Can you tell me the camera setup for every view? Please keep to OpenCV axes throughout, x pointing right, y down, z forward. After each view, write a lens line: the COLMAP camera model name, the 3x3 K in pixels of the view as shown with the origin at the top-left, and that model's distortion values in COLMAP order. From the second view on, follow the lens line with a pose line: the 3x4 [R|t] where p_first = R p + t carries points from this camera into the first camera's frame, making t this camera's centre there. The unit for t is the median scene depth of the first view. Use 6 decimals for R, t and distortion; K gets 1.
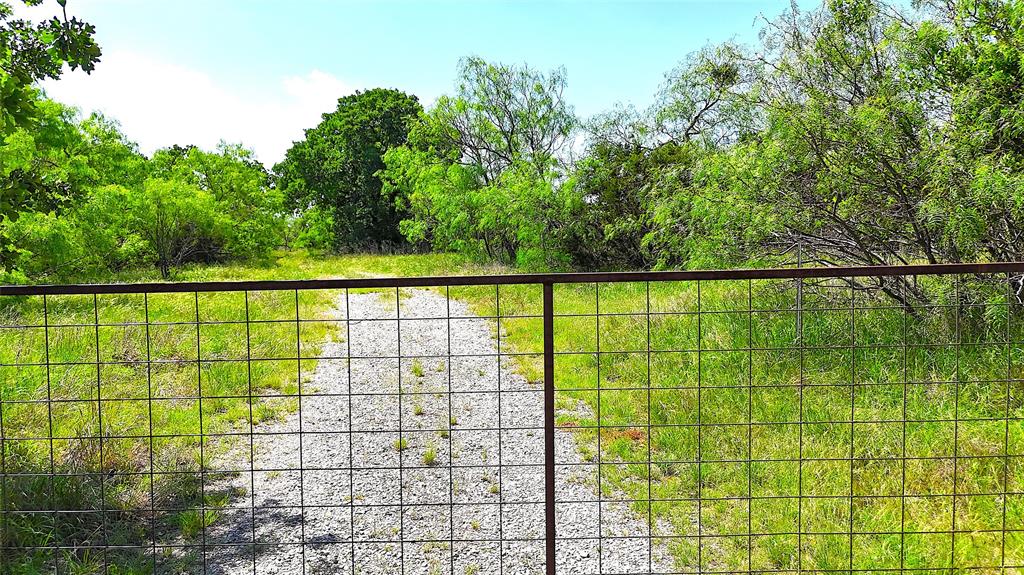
lens RADIAL K [[751.7, 0, 515.7], [0, 751.7, 269.2], [0, 0, 1]] dist [0.088504, -0.095844]
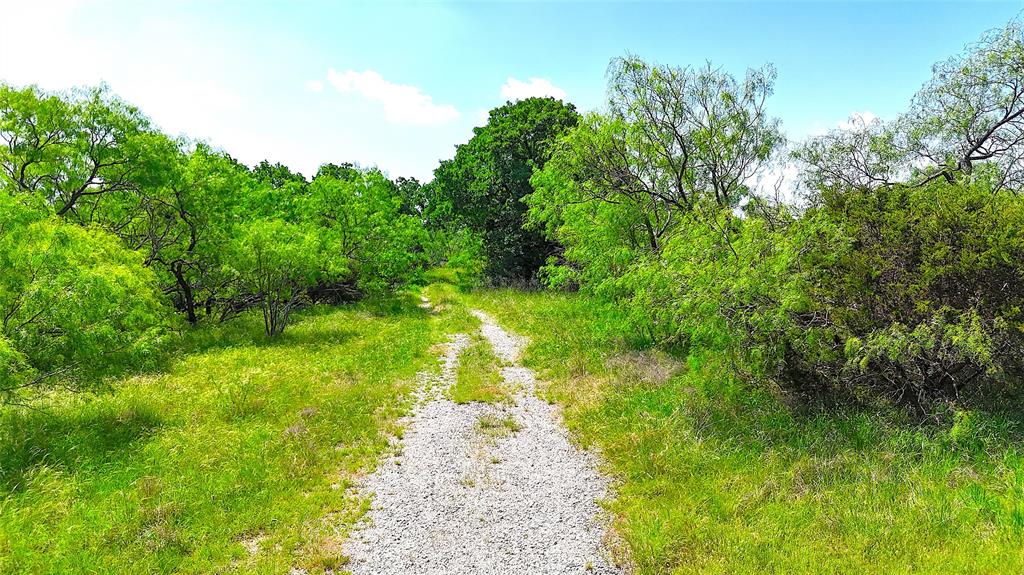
lens RADIAL K [[717.1, 0, 512.0], [0, 717.1, 287.5], [0, 0, 1]] dist [0.106308, -0.132402]
pose [[0.971023, 0.022889, -0.237887, 0.001291], [-0.014123, 0.999159, 0.038490, -0.052559], [0.238568, -0.034015, 0.970530, 0.179985]]
